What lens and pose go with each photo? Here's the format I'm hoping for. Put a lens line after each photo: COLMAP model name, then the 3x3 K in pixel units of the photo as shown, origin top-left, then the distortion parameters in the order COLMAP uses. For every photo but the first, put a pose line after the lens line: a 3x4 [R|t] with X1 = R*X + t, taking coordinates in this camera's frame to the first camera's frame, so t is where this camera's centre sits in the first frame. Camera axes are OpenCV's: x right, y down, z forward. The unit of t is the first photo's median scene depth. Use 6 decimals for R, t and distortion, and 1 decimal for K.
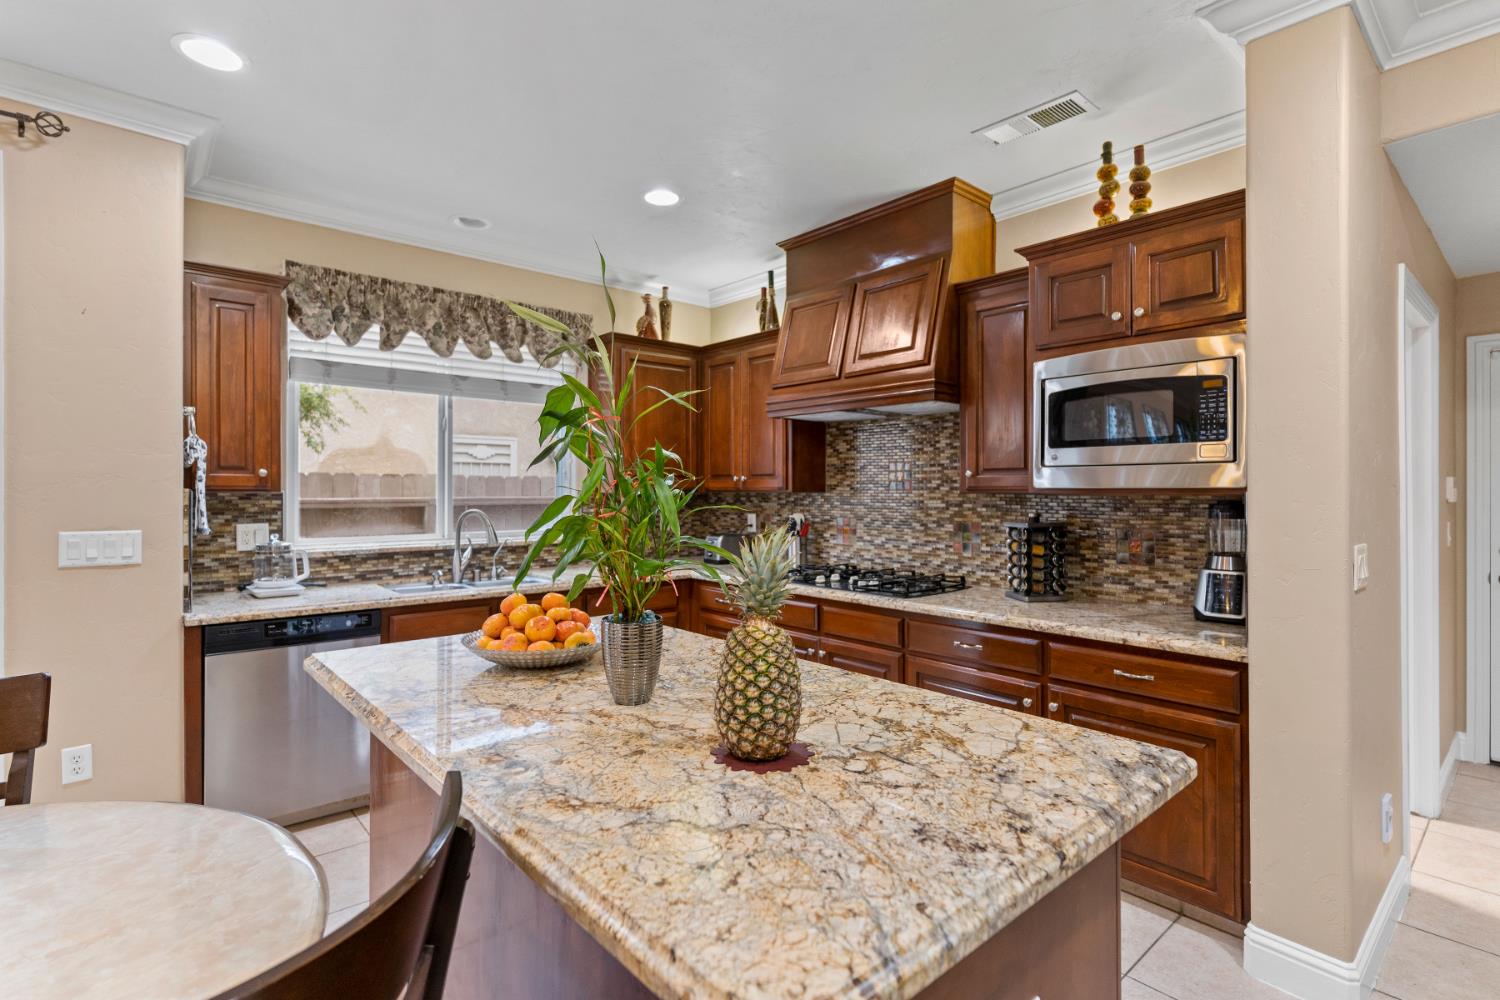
lens RADIAL K [[723.8, 0, 747.4], [0, 723.8, 494.0], [0, 0, 1]] dist [0.001272, 0.000304]
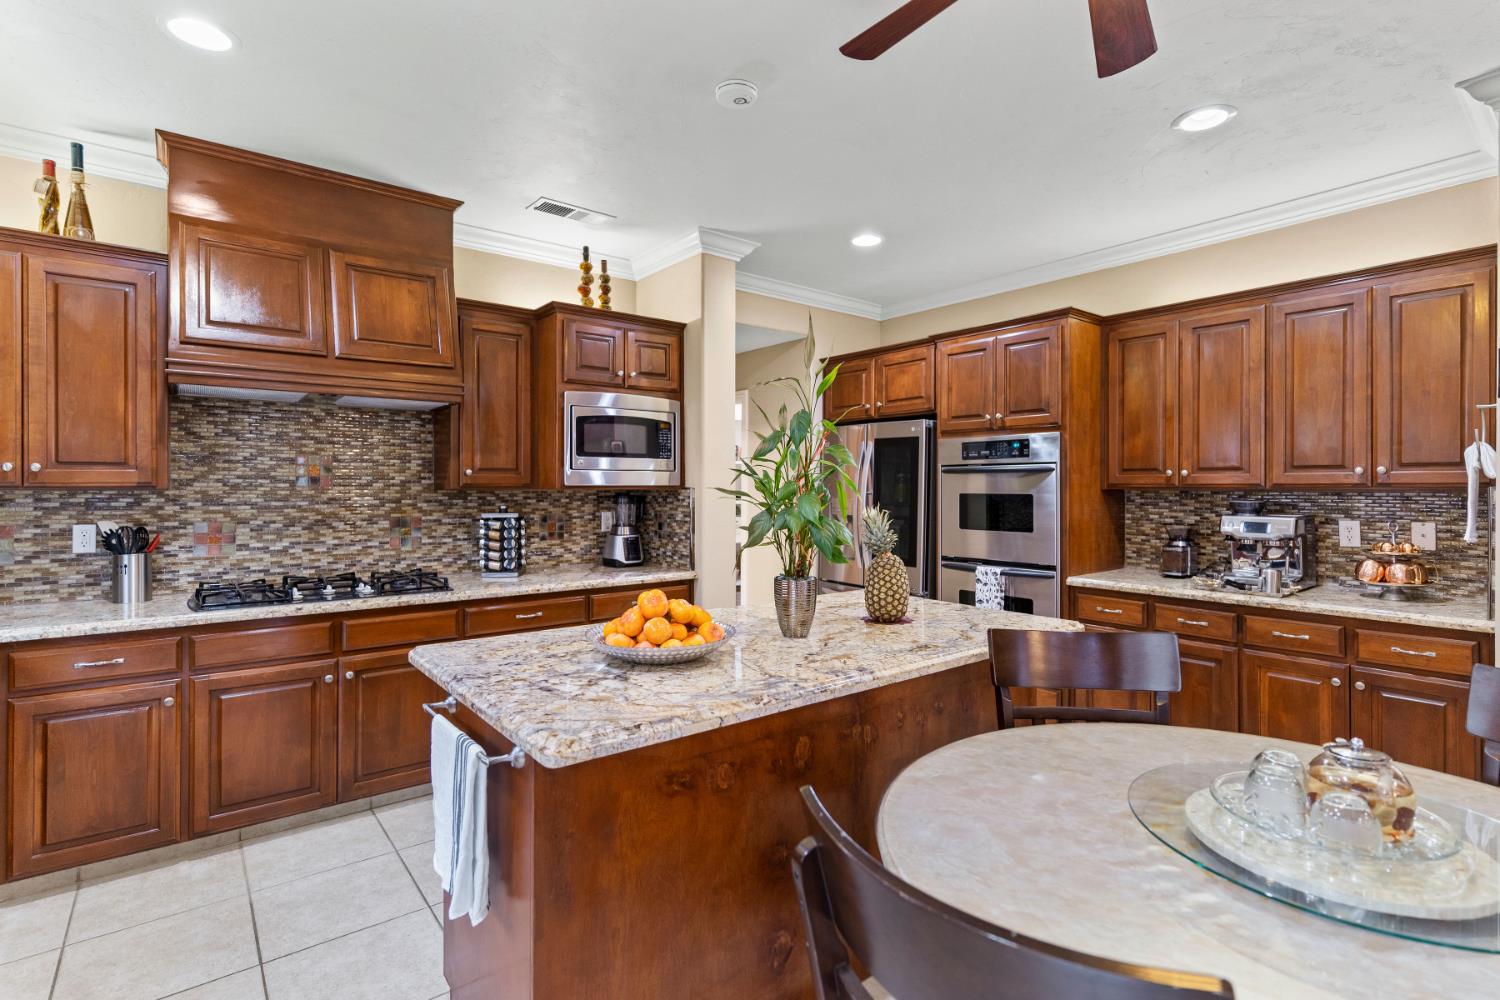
lens RADIAL K [[723.8, 0, 747.2], [0, 723.8, 490.5], [0, 0, 1]] dist [0.001272, 0.000304]
pose [[0.055830, -0.003682, 0.998433, -0.708245], [0.005739, 0.999978, 0.003367, -0.000428], [-0.998424, 0.005542, 0.055850, 0.454569]]
